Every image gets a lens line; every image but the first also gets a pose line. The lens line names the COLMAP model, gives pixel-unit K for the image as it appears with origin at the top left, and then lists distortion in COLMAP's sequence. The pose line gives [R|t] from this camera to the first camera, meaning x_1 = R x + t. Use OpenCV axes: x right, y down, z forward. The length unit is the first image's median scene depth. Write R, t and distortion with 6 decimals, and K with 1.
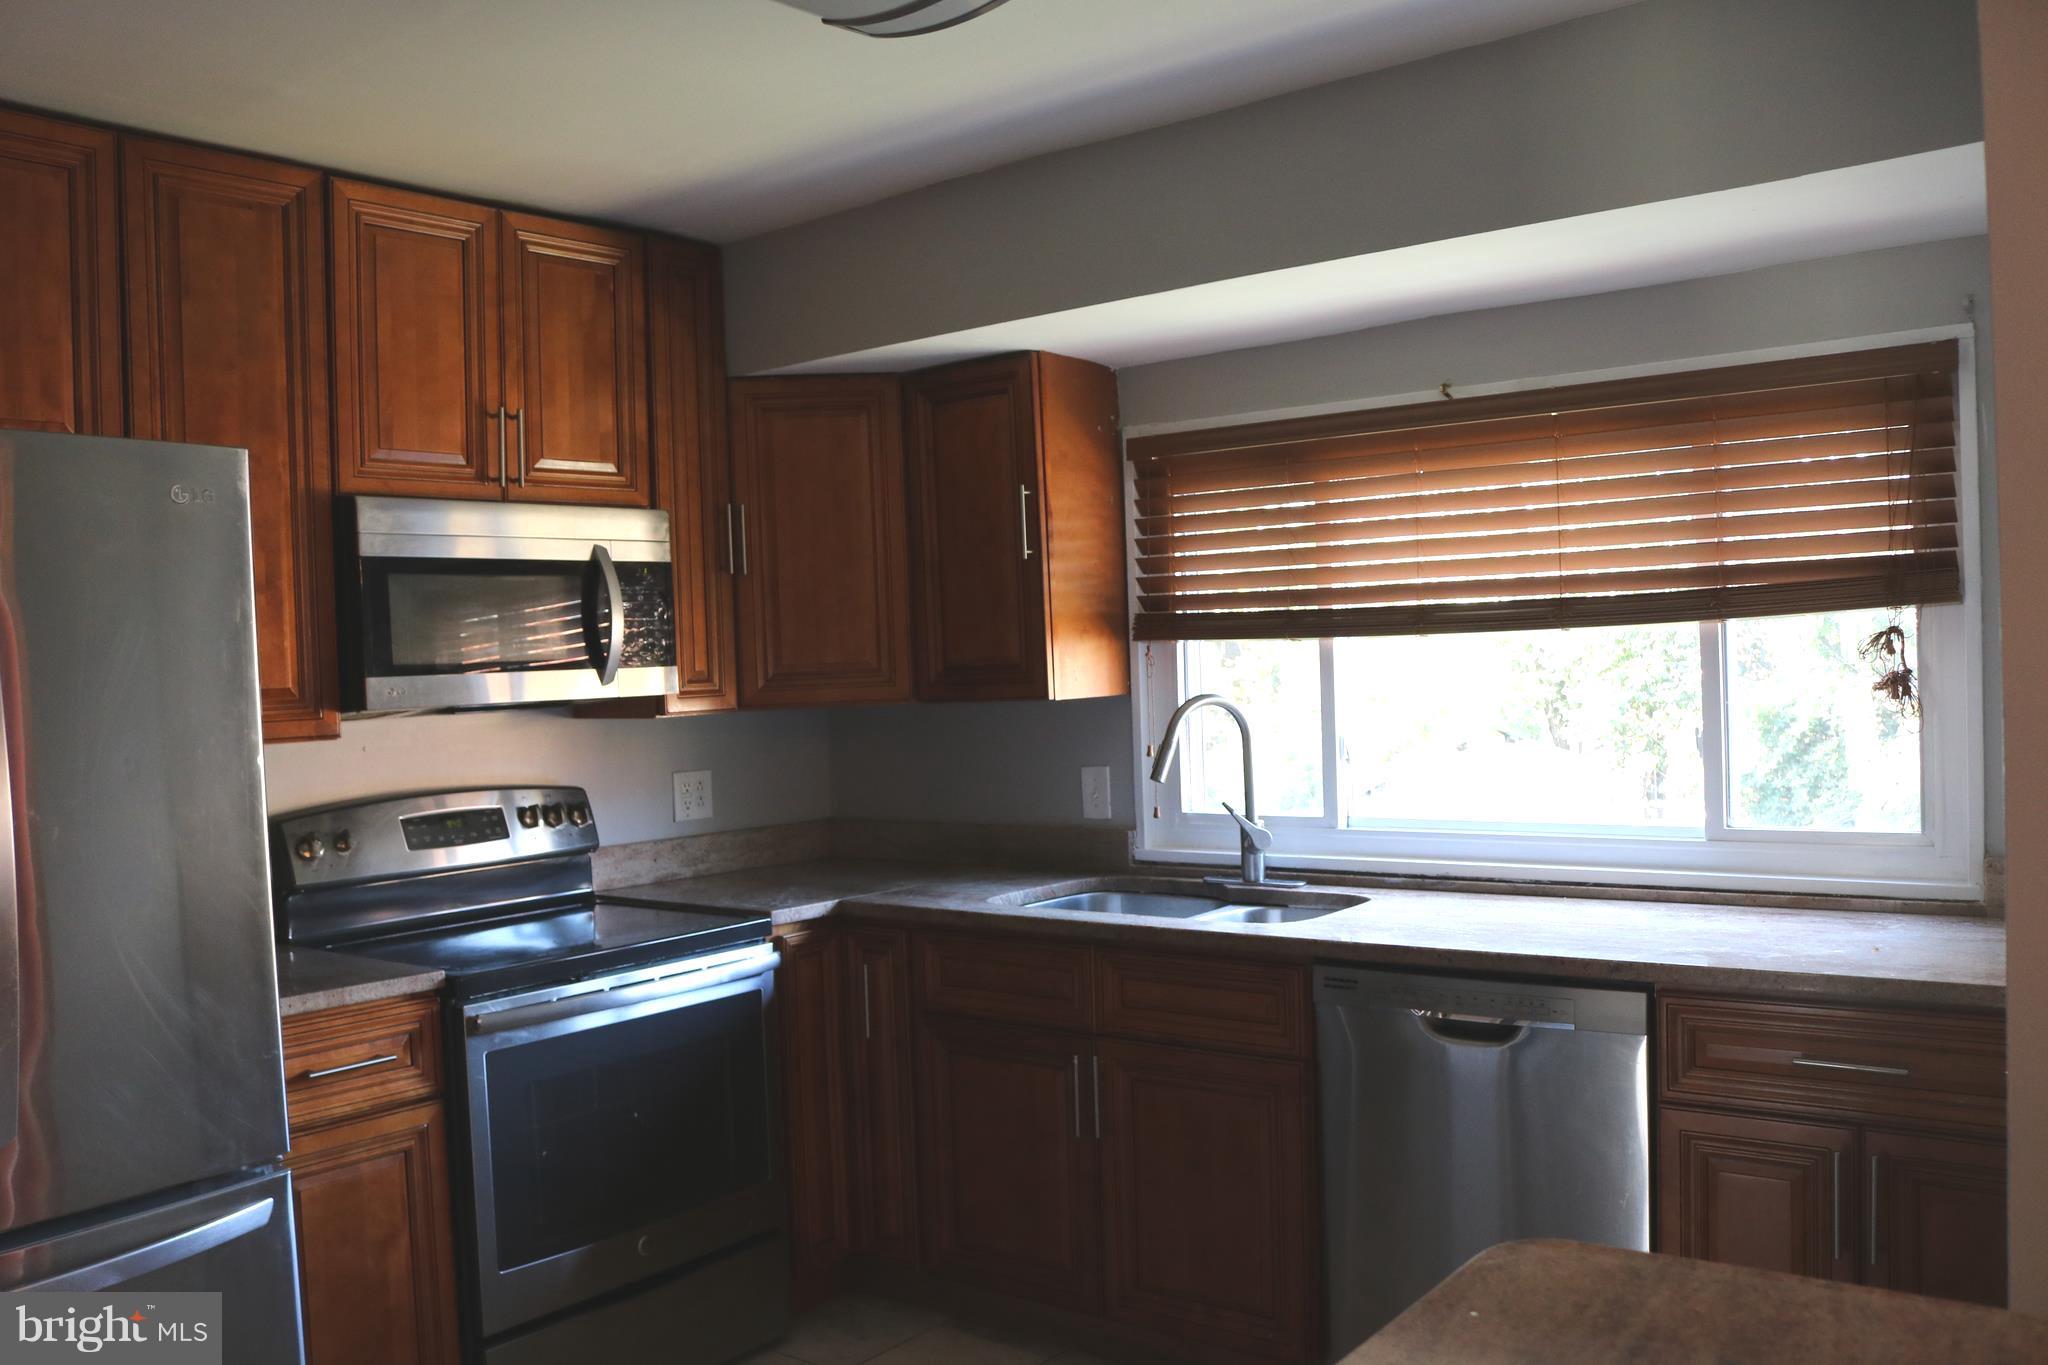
lens RADIAL K [[1582.3, 0, 1024.0], [0, 1582.3, 682.5], [0, 0, 1]] dist [-0.147594, 0.087225]
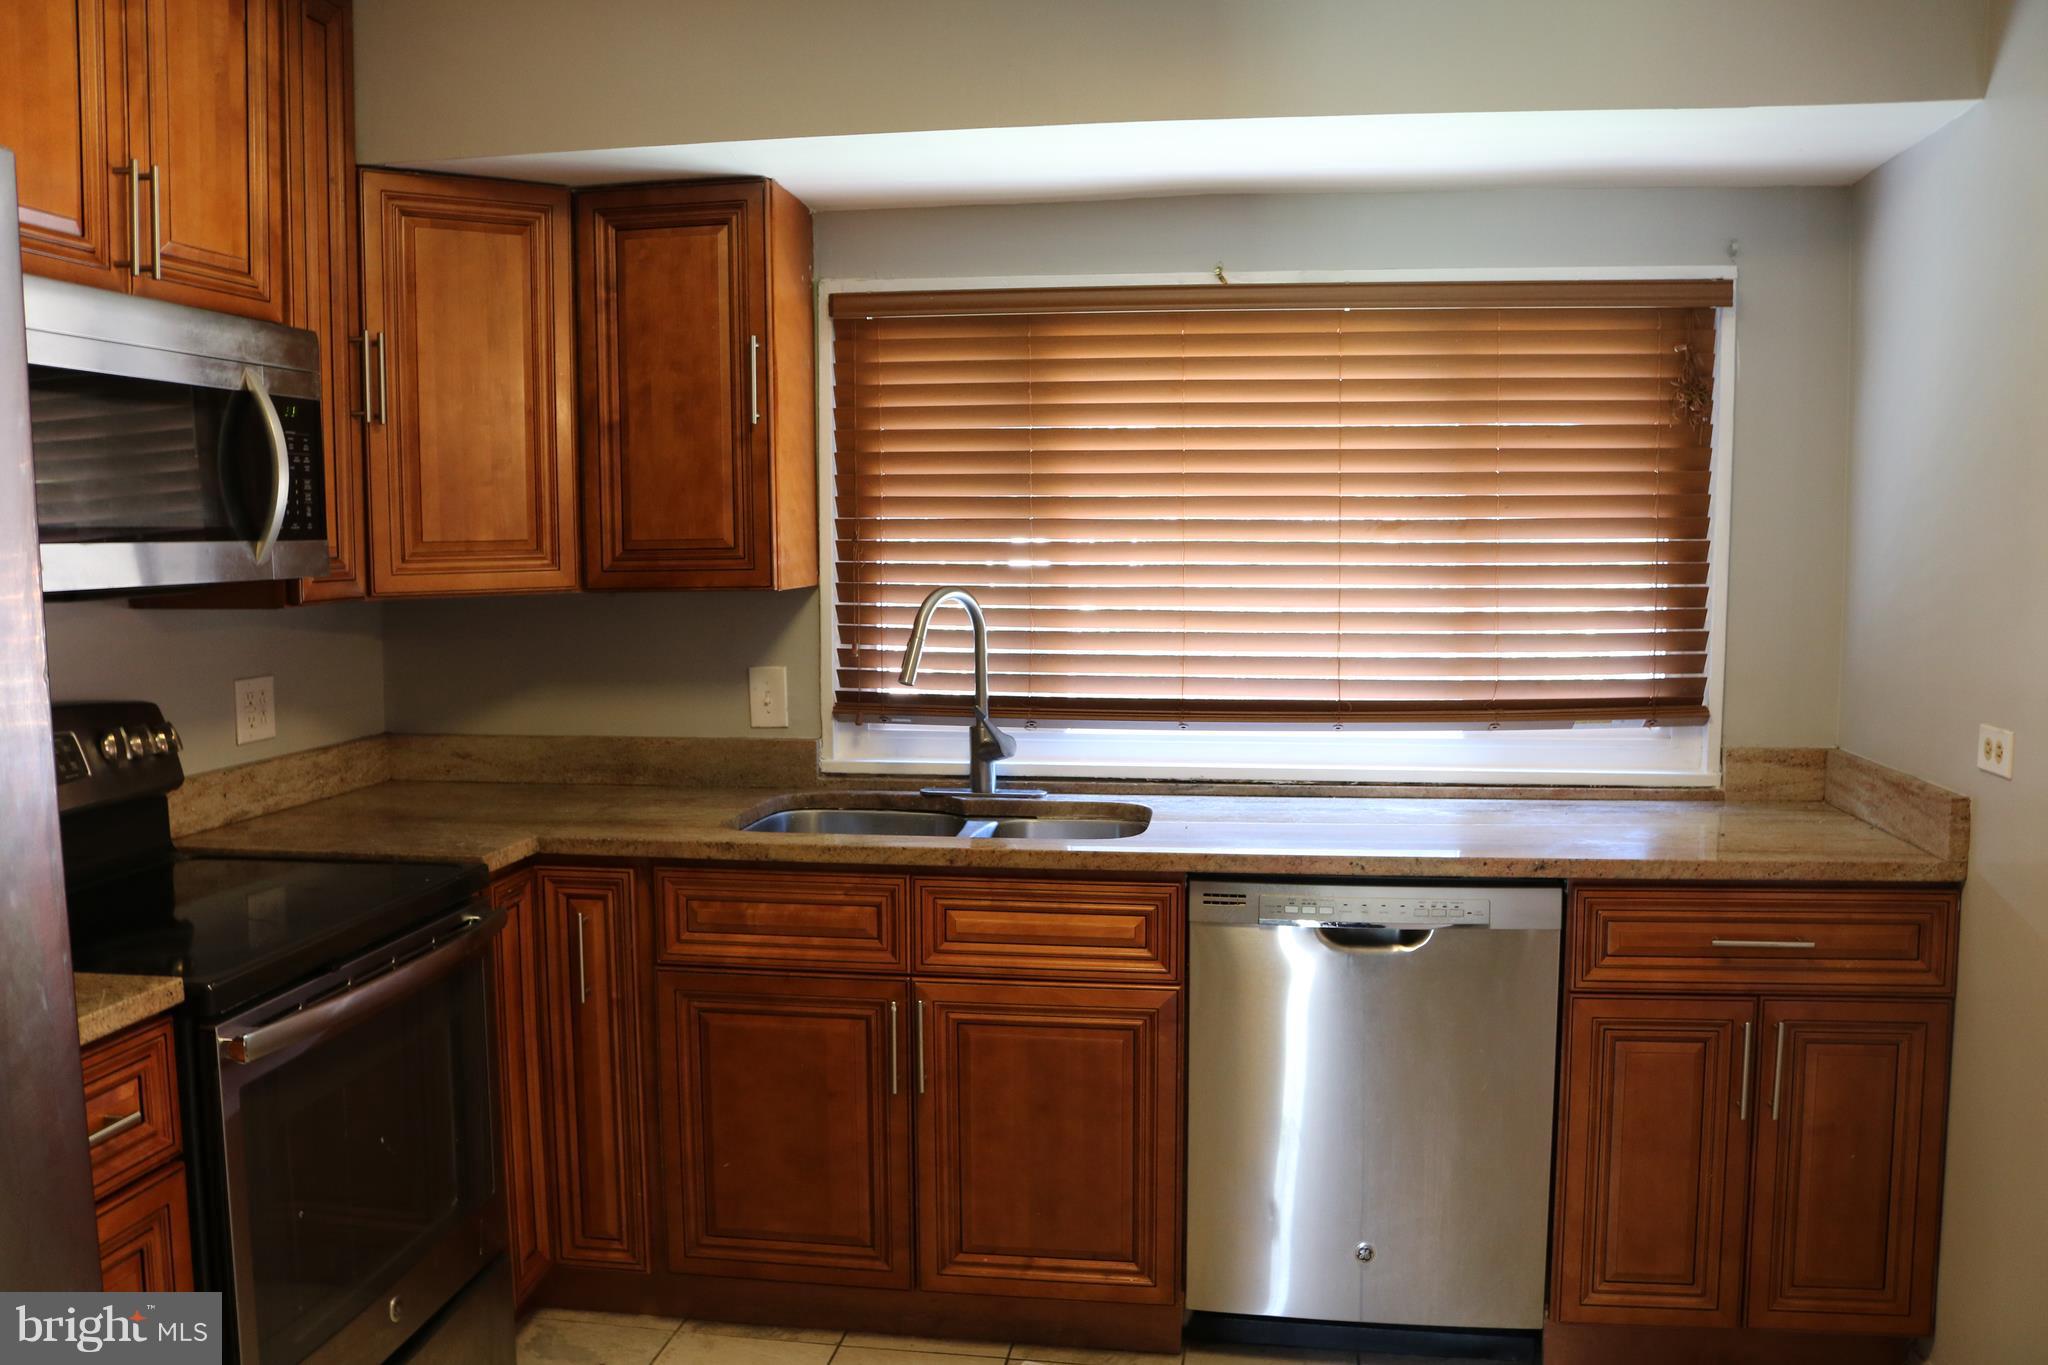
lens RADIAL K [[1582.3, 0, 1024.0], [0, 1582.3, 682.5], [0, 0, 1]] dist [-0.147594, 0.087225]
pose [[0.880931, -0.011124, 0.473114, -0.275686], [-0.019921, 0.997966, 0.060557, 0.006452], [-0.472825, -0.062772, 0.878918, 0.187168]]
